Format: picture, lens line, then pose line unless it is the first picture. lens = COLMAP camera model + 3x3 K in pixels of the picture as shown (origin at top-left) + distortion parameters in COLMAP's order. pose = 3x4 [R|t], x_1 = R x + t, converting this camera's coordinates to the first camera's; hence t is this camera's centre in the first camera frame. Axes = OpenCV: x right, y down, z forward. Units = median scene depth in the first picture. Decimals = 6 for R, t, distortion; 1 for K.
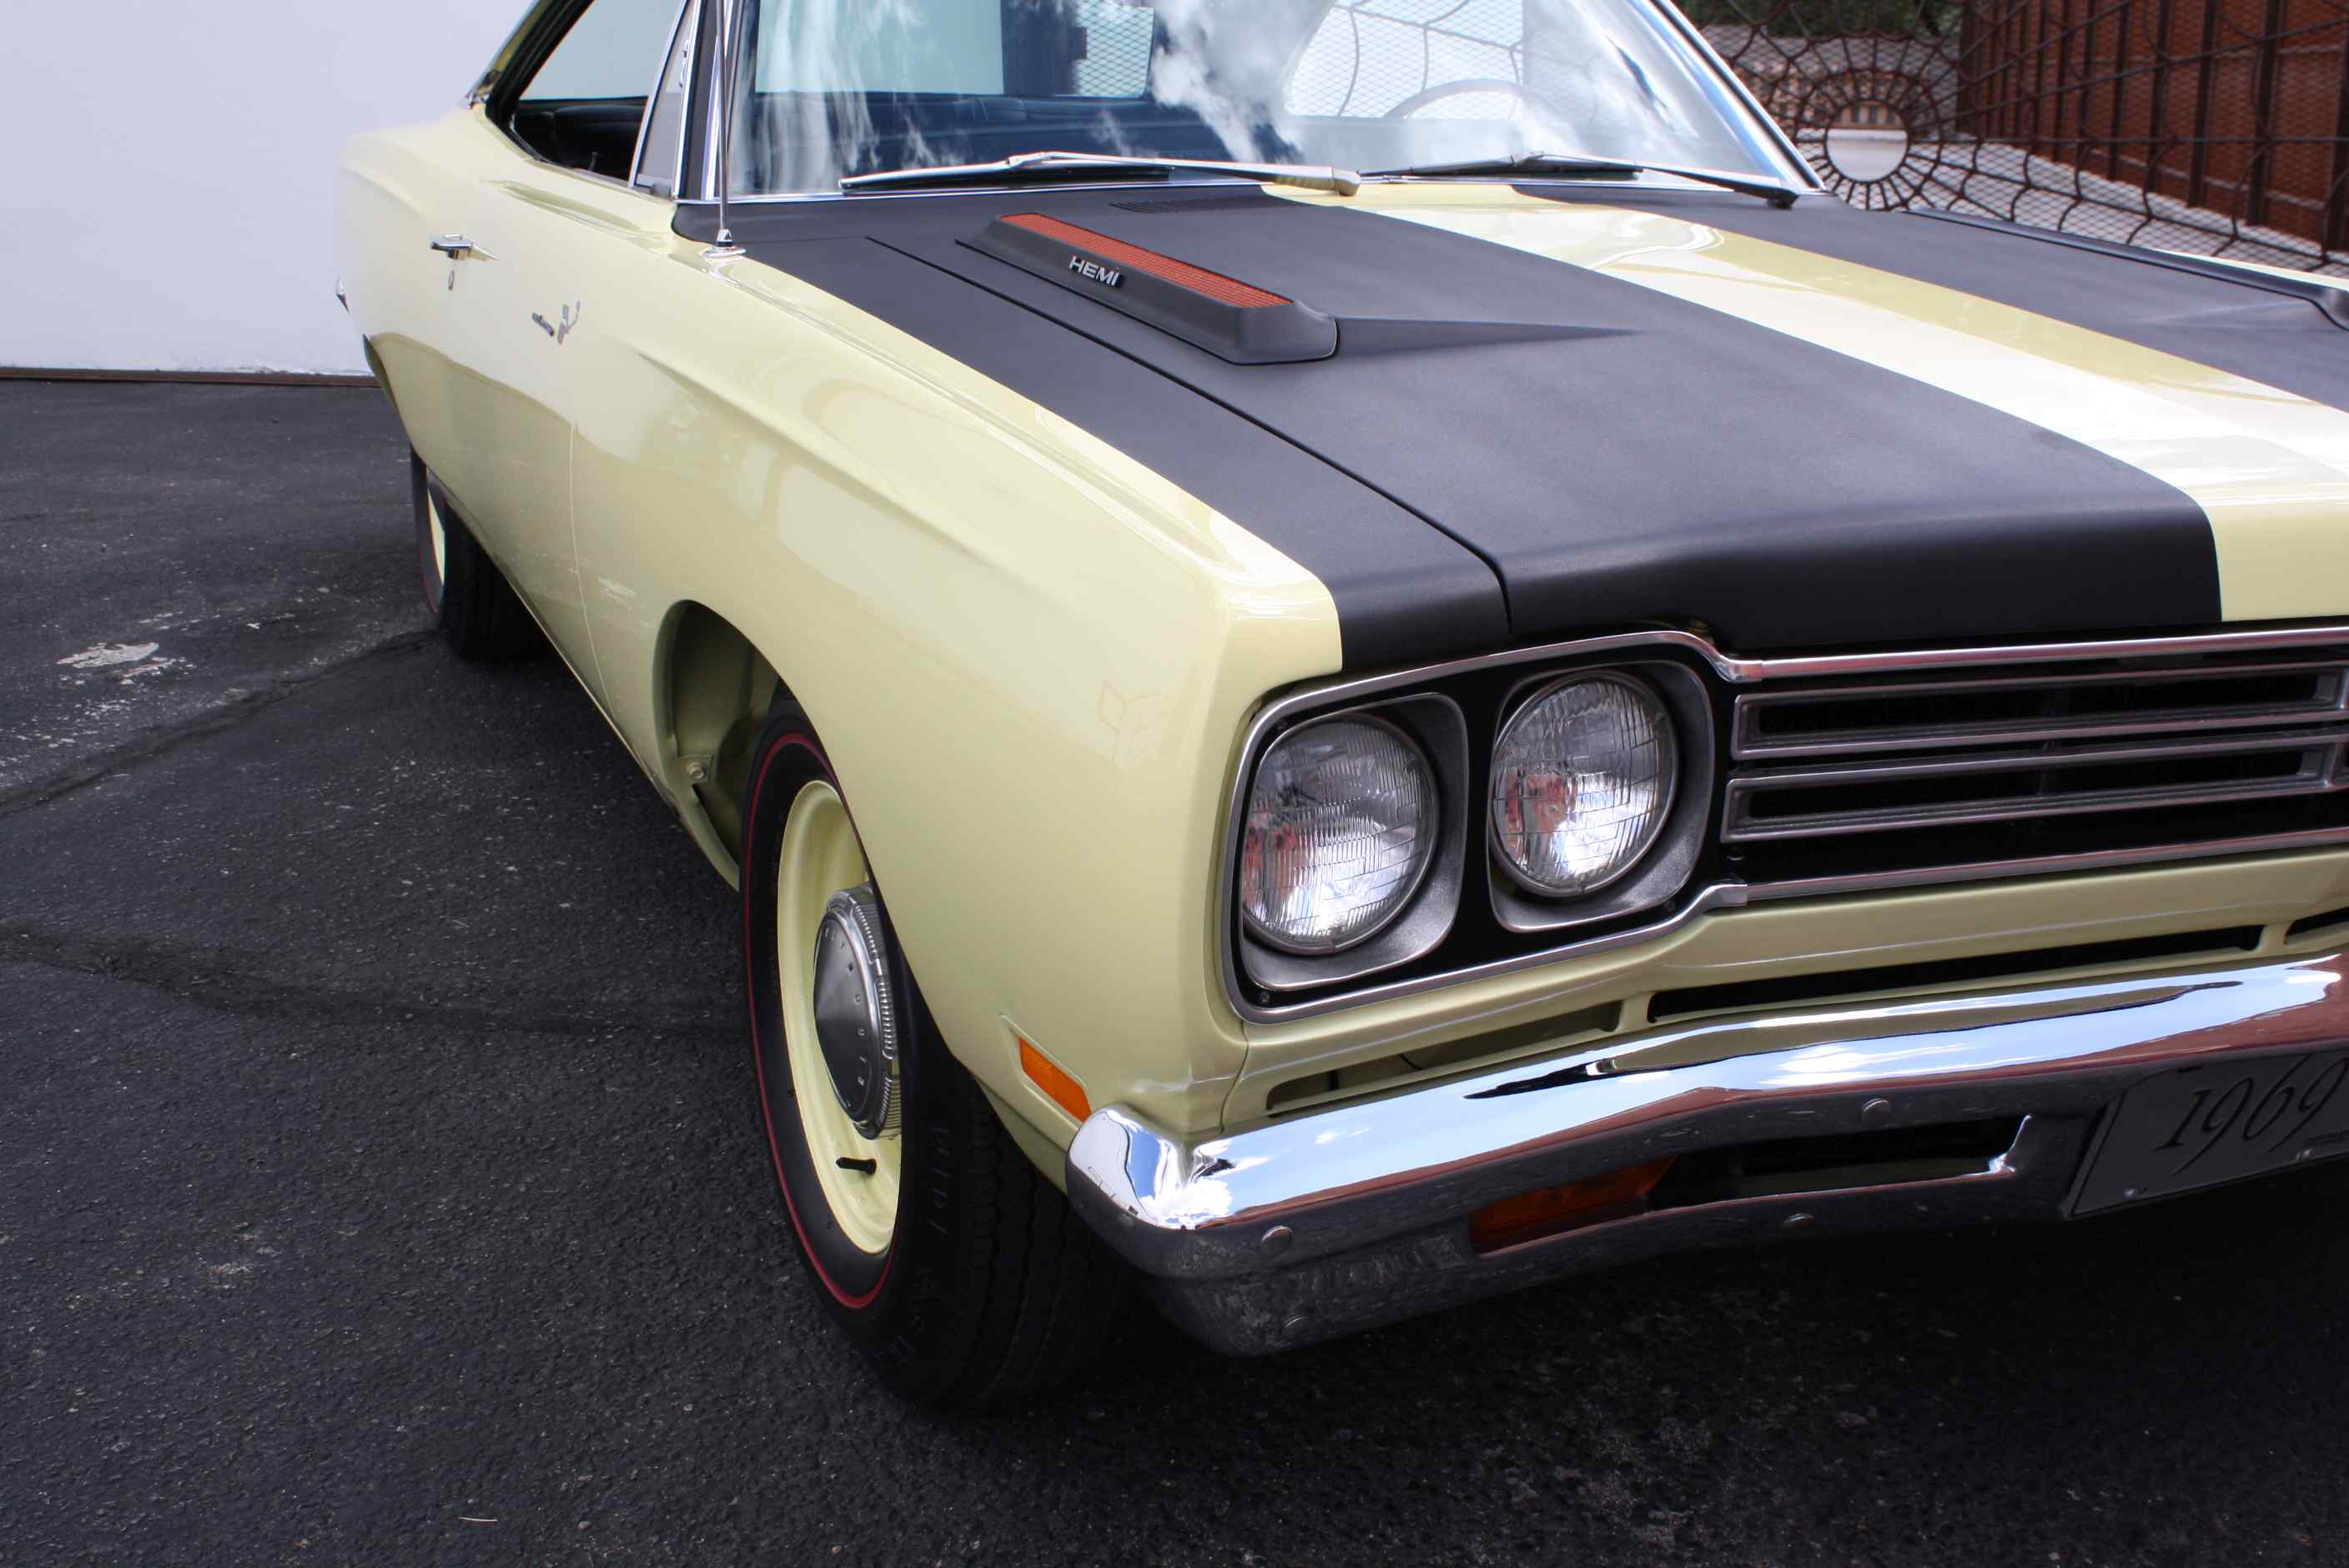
lens RADIAL K [[2511.1, 0, 1193.9], [0, 2511.1, 790.5], [0, 0, 1]] dist [-0.127601, 0.168065]
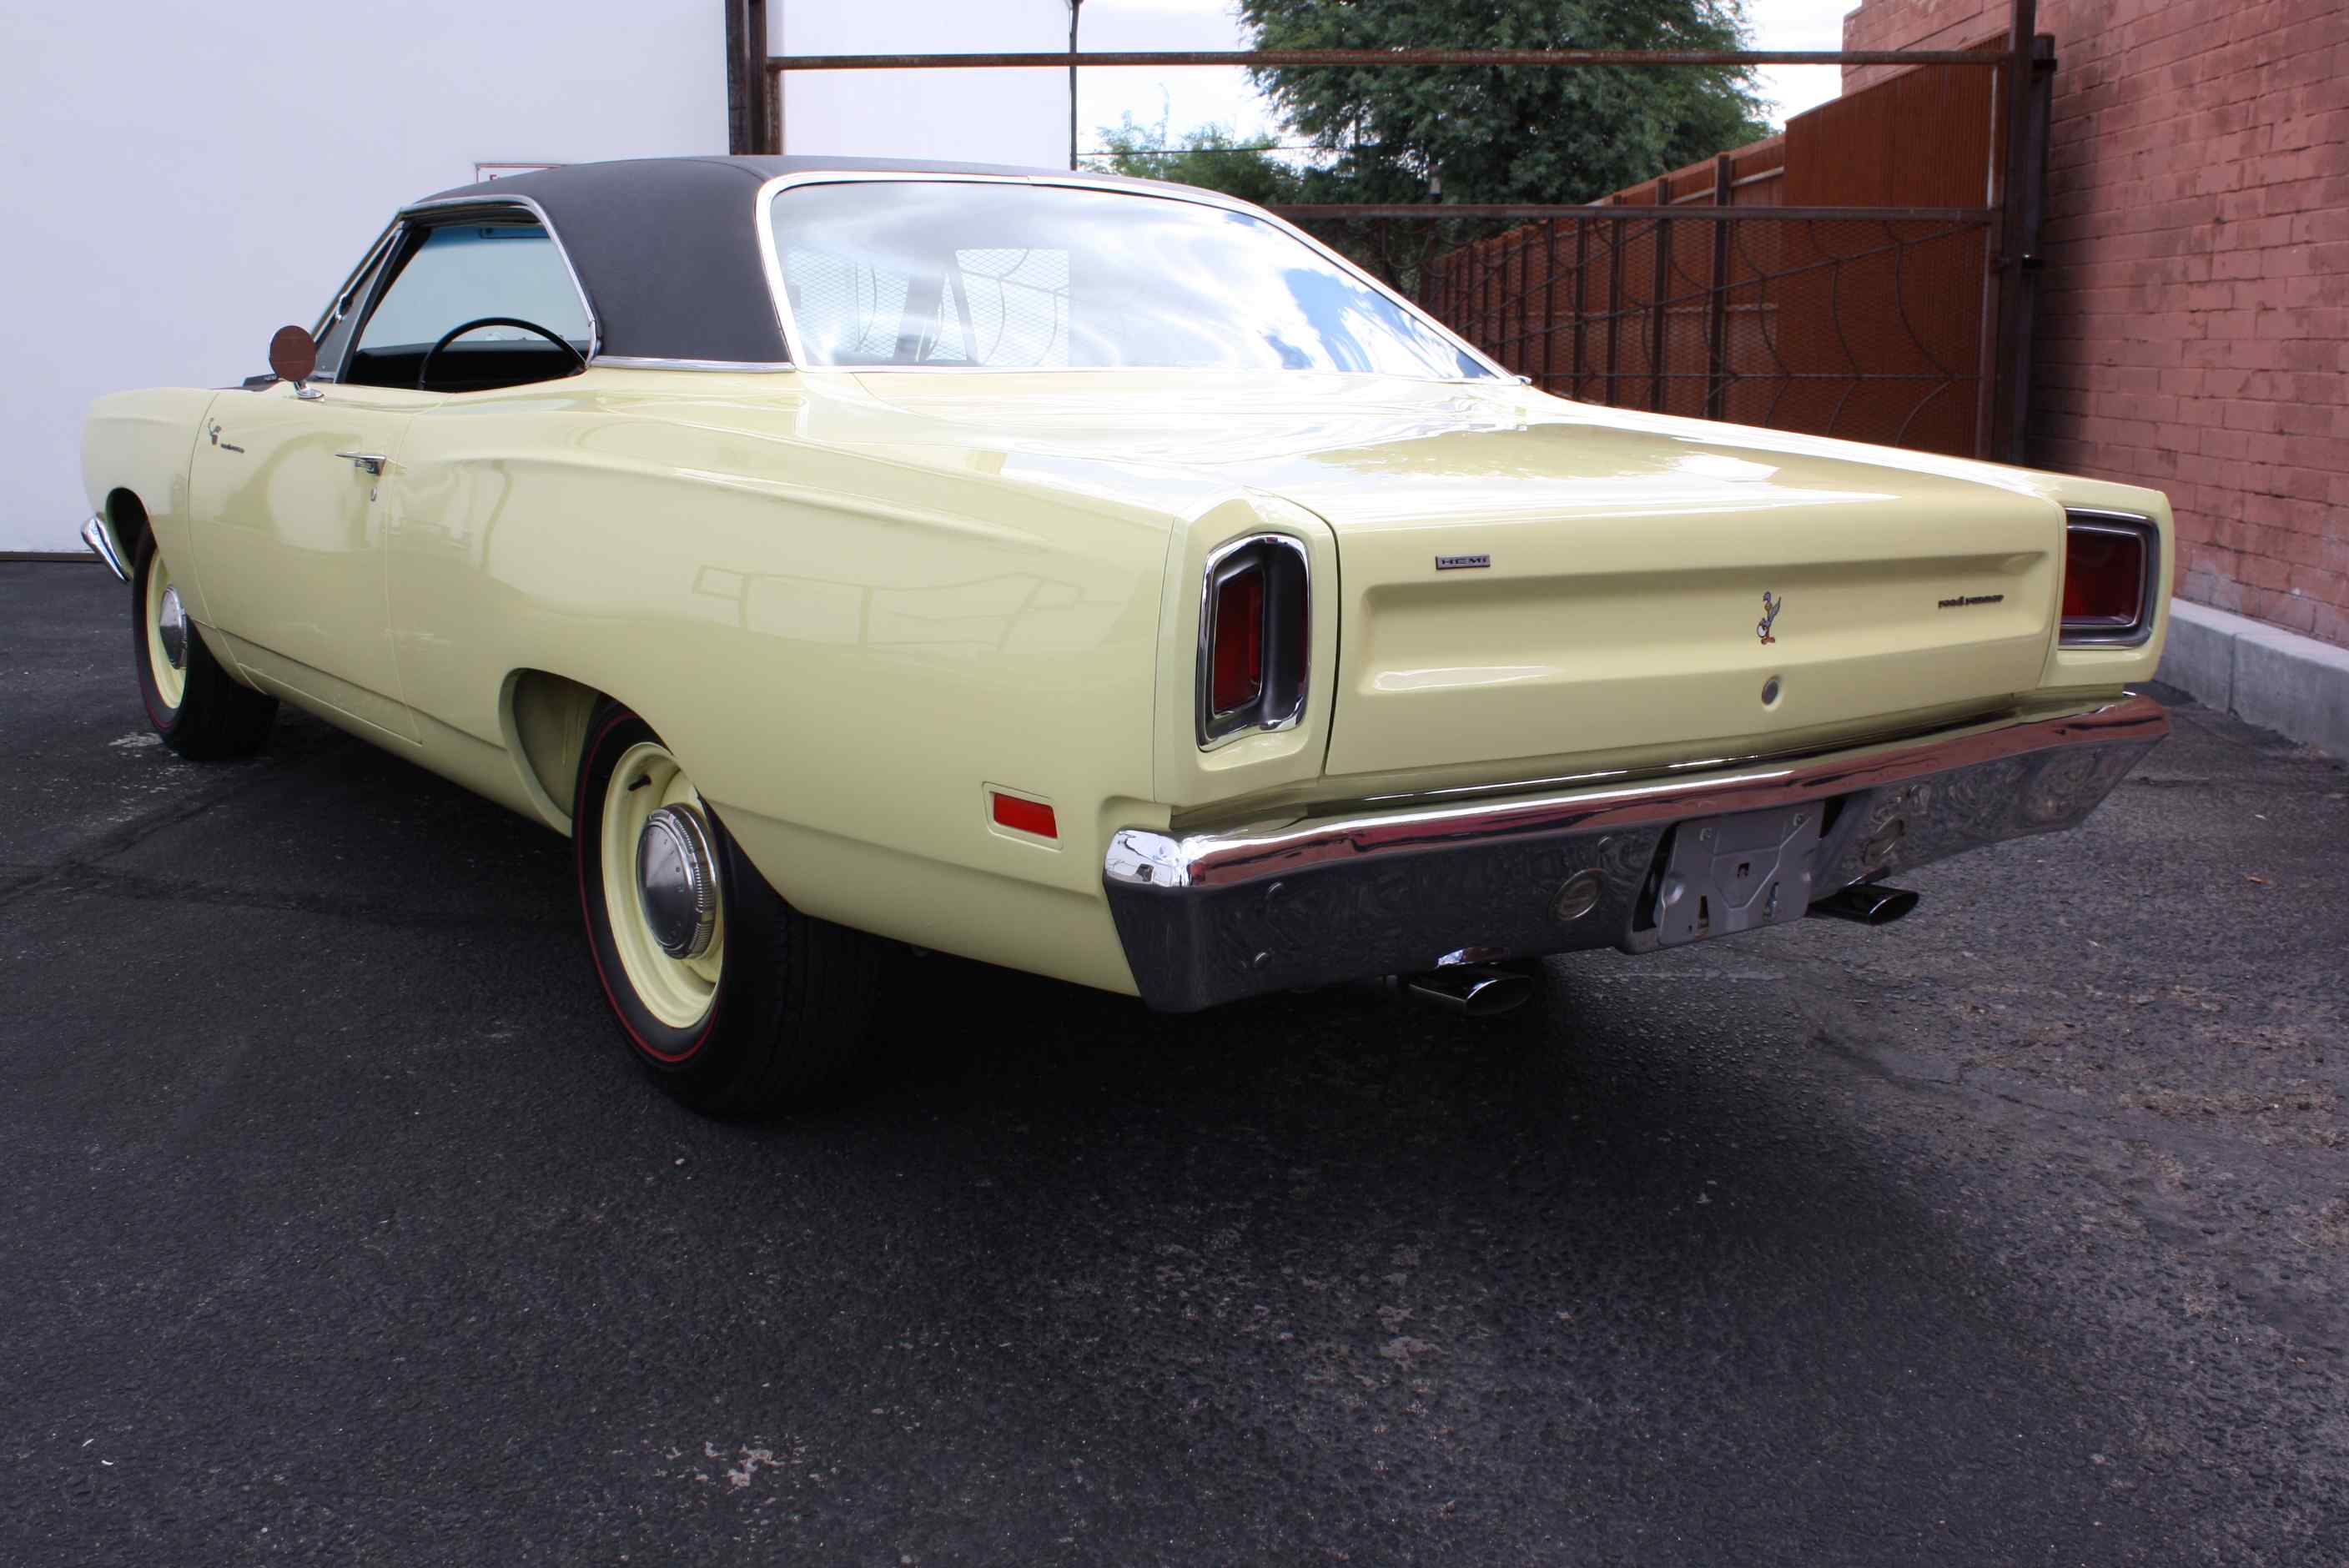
lens RADIAL K [[2257.2, 0, 1186.4], [0, 2257.2, 774.4], [0, 0, 1]] dist [-0.150639, 0.154741]
pose [[0.981753, -0.021659, 0.188921, -0.241460], [0.036660, 0.996413, -0.076273, 0.166711], [-0.186591, 0.081807, 0.979026, -0.603218]]
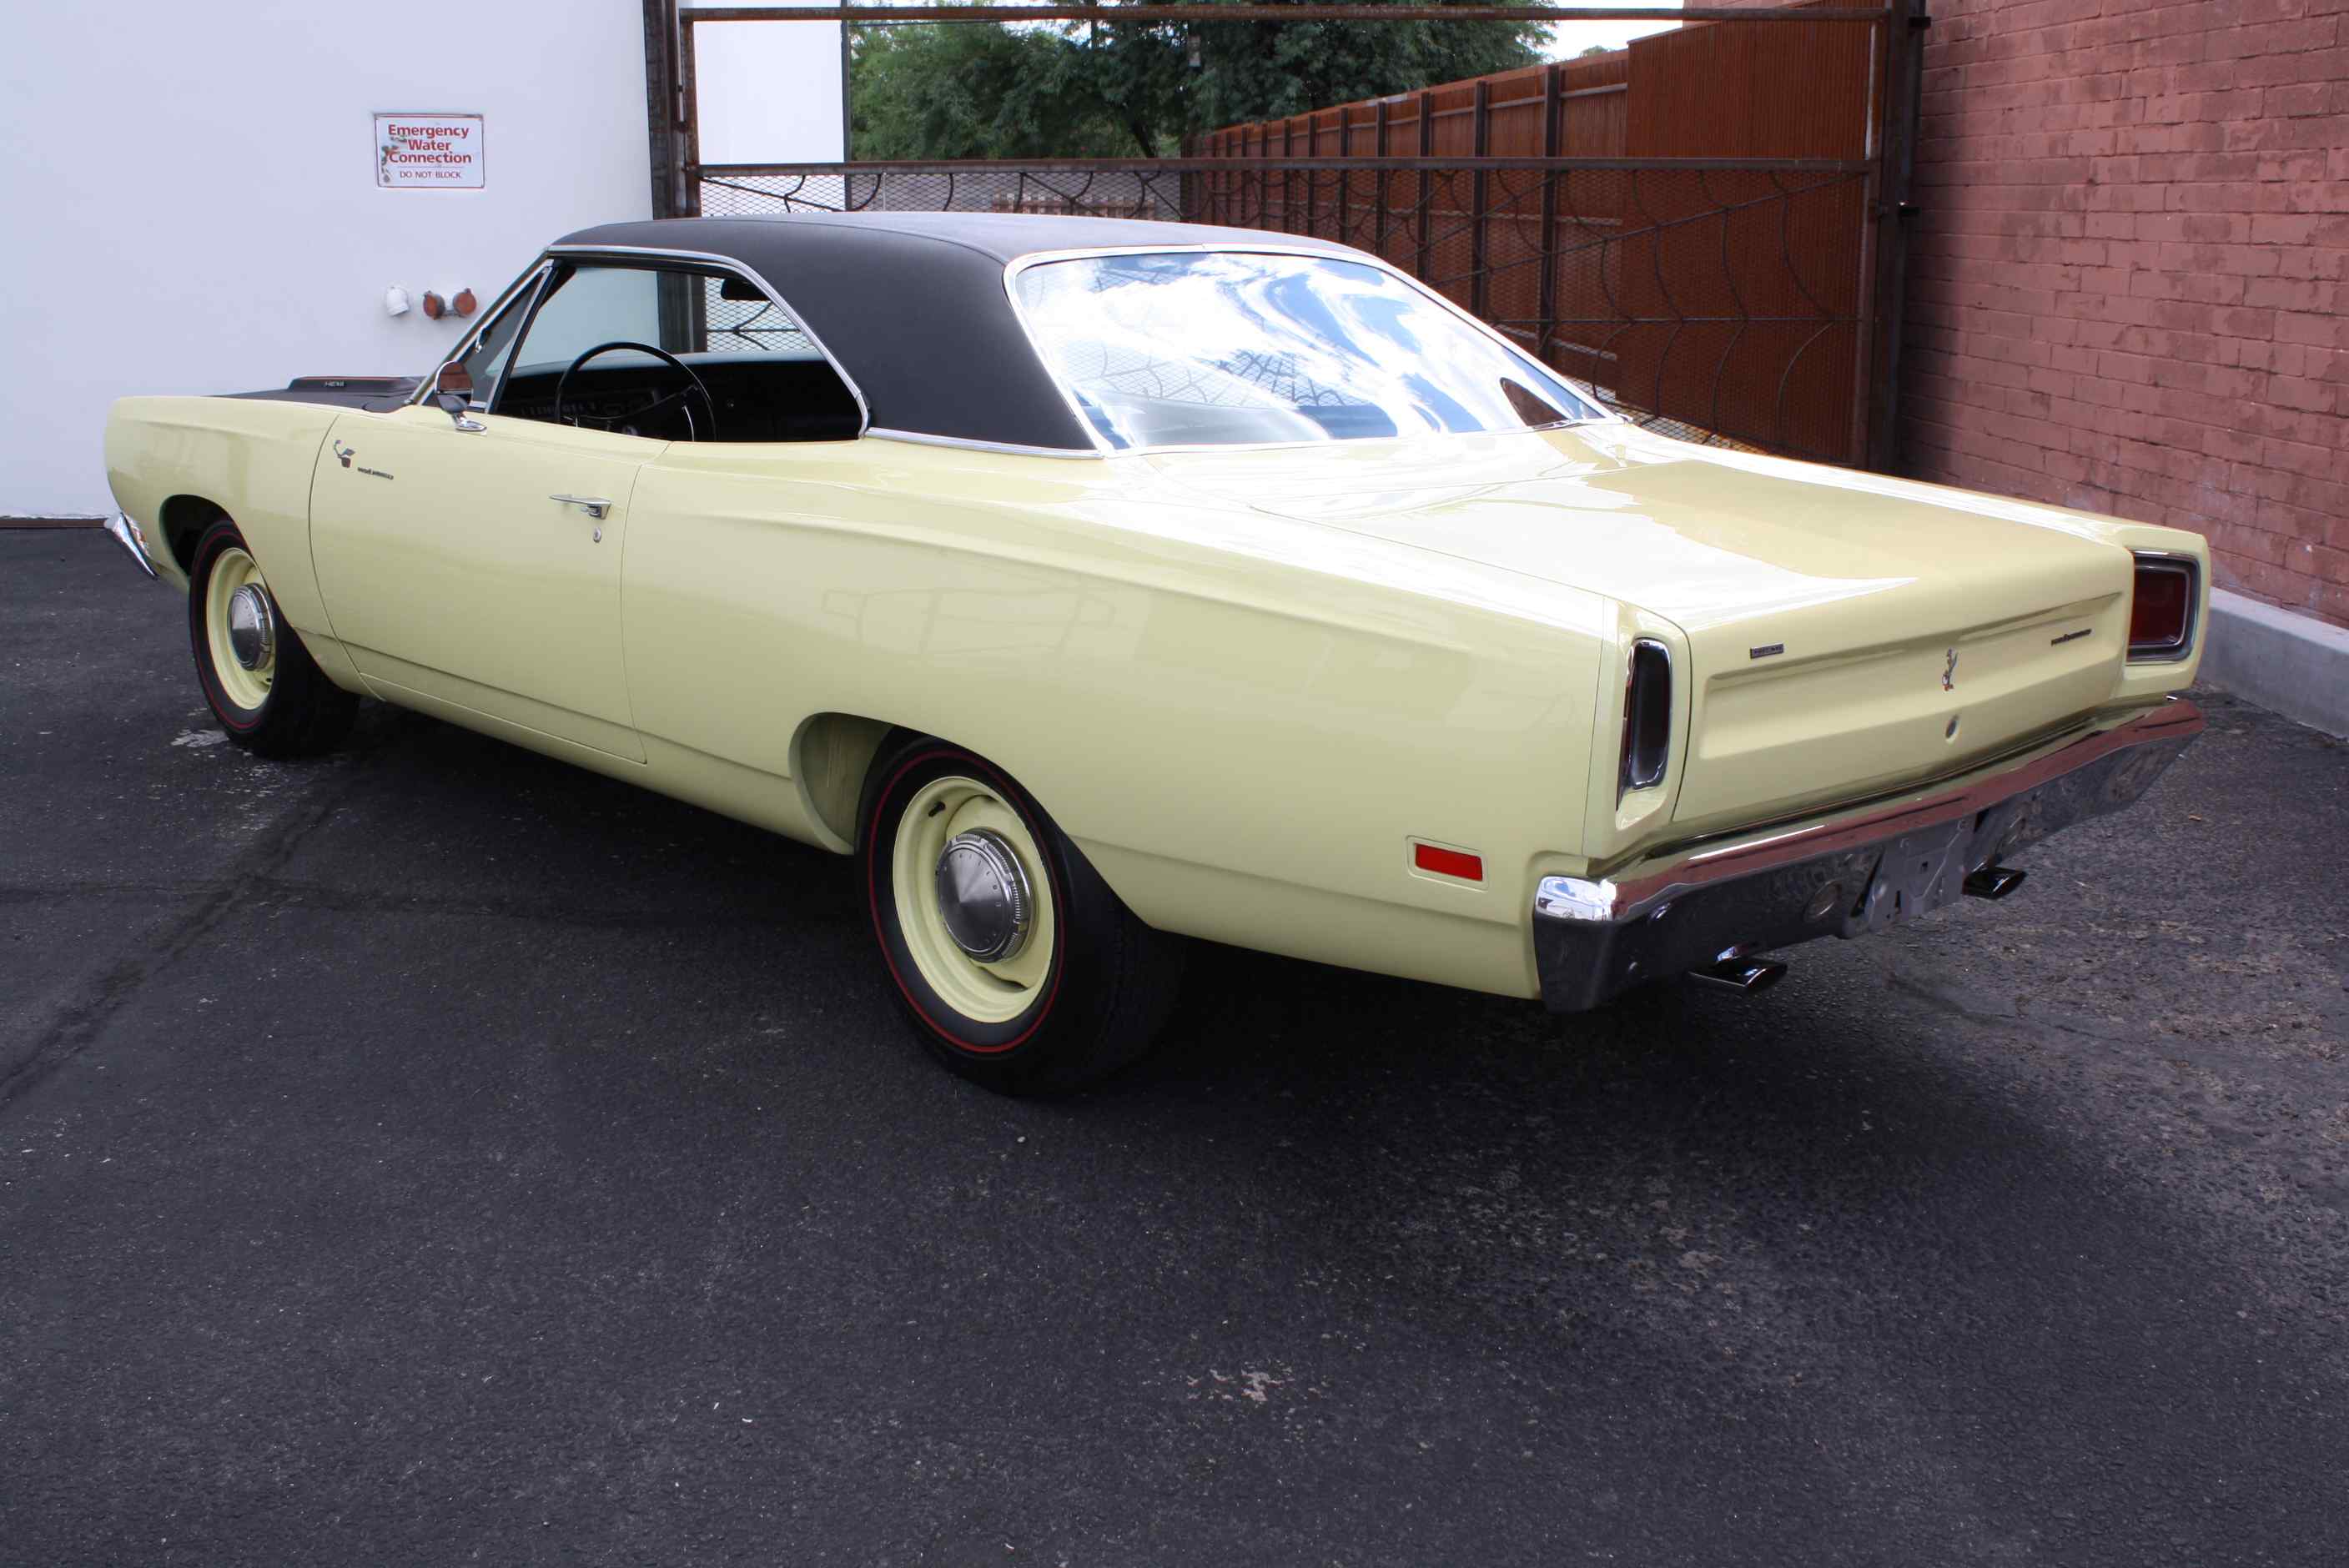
lens RADIAL K [[2370.4, 0, 1173.4], [0, 2370.4, 780.1], [0, 0, 1]] dist [-0.139085, 0.150022]
pose [[0.953136, -0.062228, 0.296072, -0.679623], [0.071372, 0.997246, -0.020165, 0.071720], [-0.294002, 0.040351, 0.954953, -0.845848]]
